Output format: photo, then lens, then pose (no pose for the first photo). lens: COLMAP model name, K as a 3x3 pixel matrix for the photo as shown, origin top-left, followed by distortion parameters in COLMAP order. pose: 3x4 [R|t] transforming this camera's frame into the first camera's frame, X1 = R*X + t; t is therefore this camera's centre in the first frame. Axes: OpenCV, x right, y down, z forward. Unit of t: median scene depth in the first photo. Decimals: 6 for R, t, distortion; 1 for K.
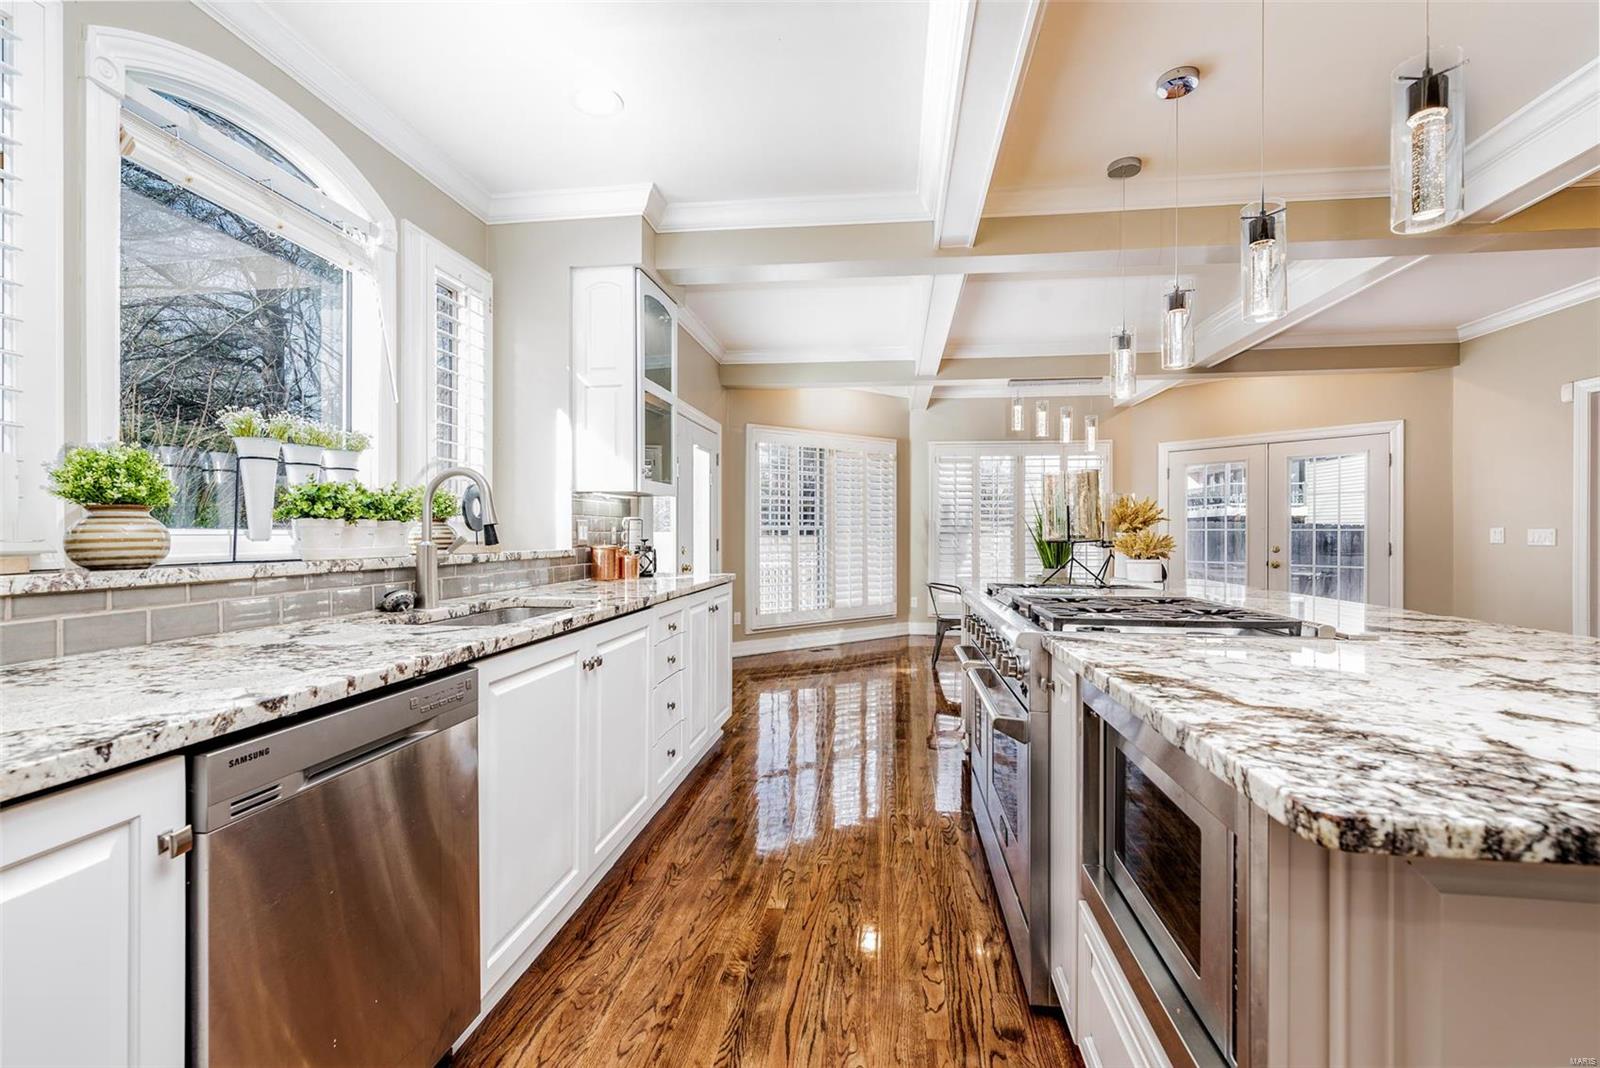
lens RADIAL K [[698.1, 0, 800.0], [0, 698.1, 534.8], [0, 0, 1]] dist [-0.000298, 0.000460]
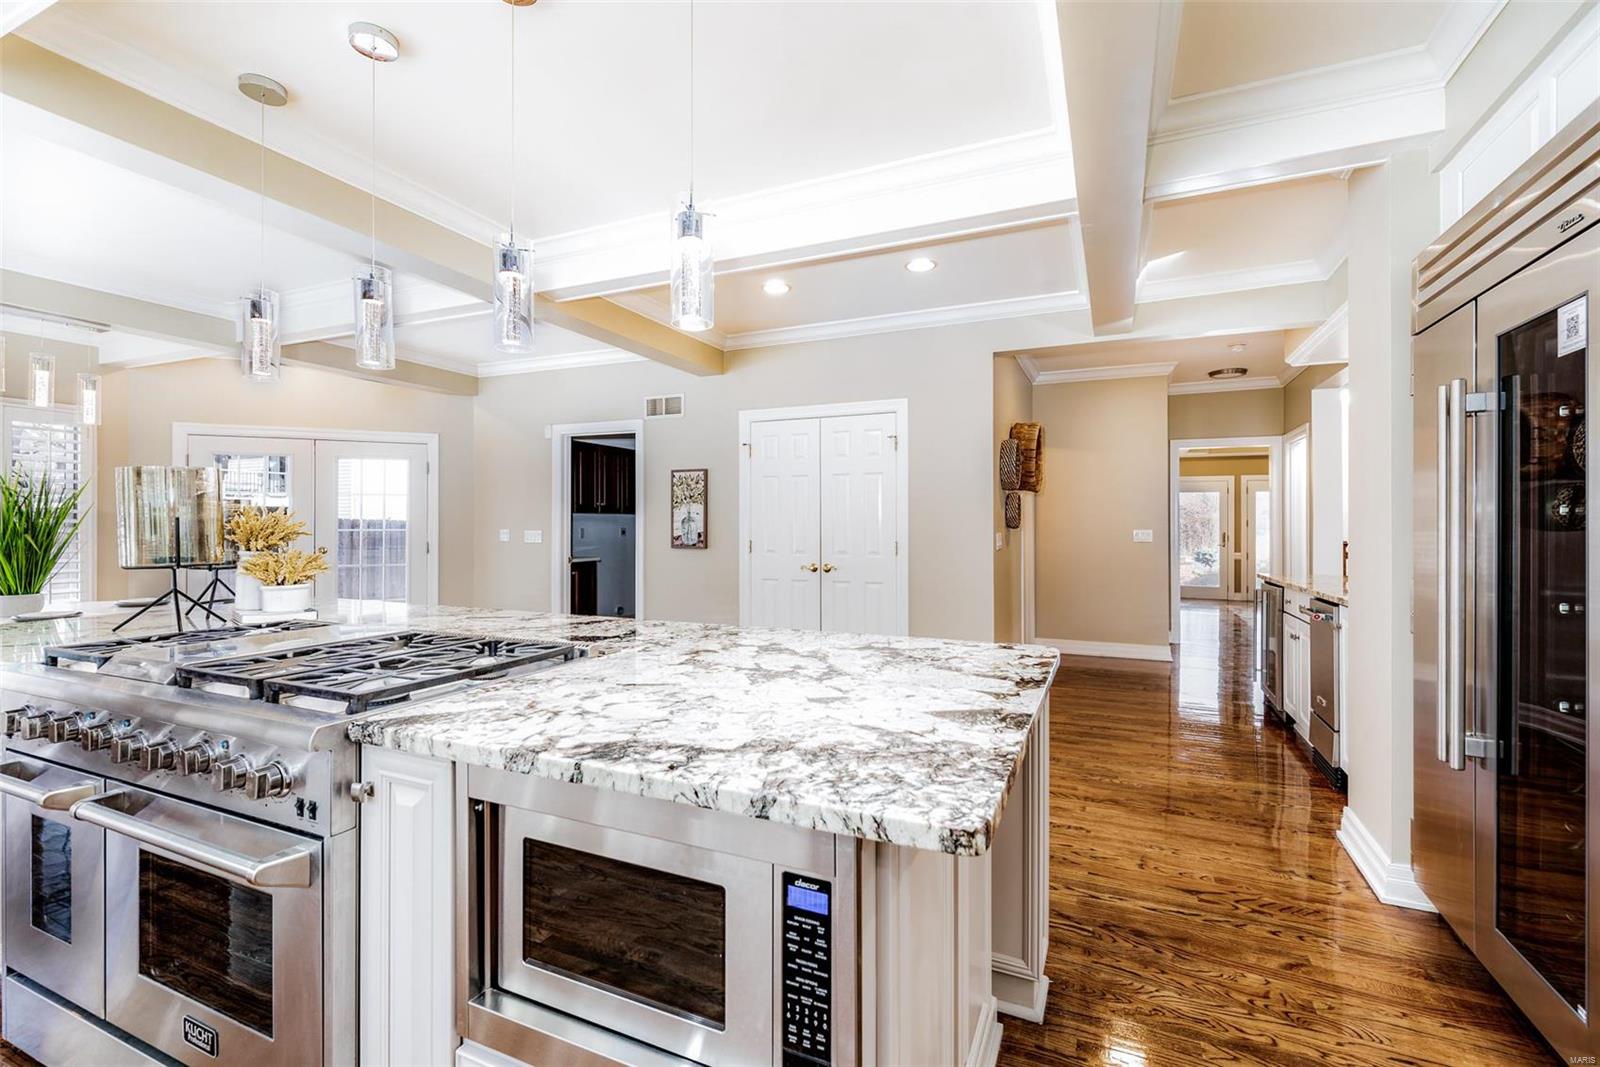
lens RADIAL K [[698.1, 0, 801.0], [0, 698.1, 521.8], [0, 0, 1]] dist [-0.000298, 0.000460]
pose [[0.277475, -0.000225, 0.960733, -0.187116], [0.000322, 1.000000, 0.000141, -0.055862], [-0.960733, 0.000270, 0.277475, 0.302870]]
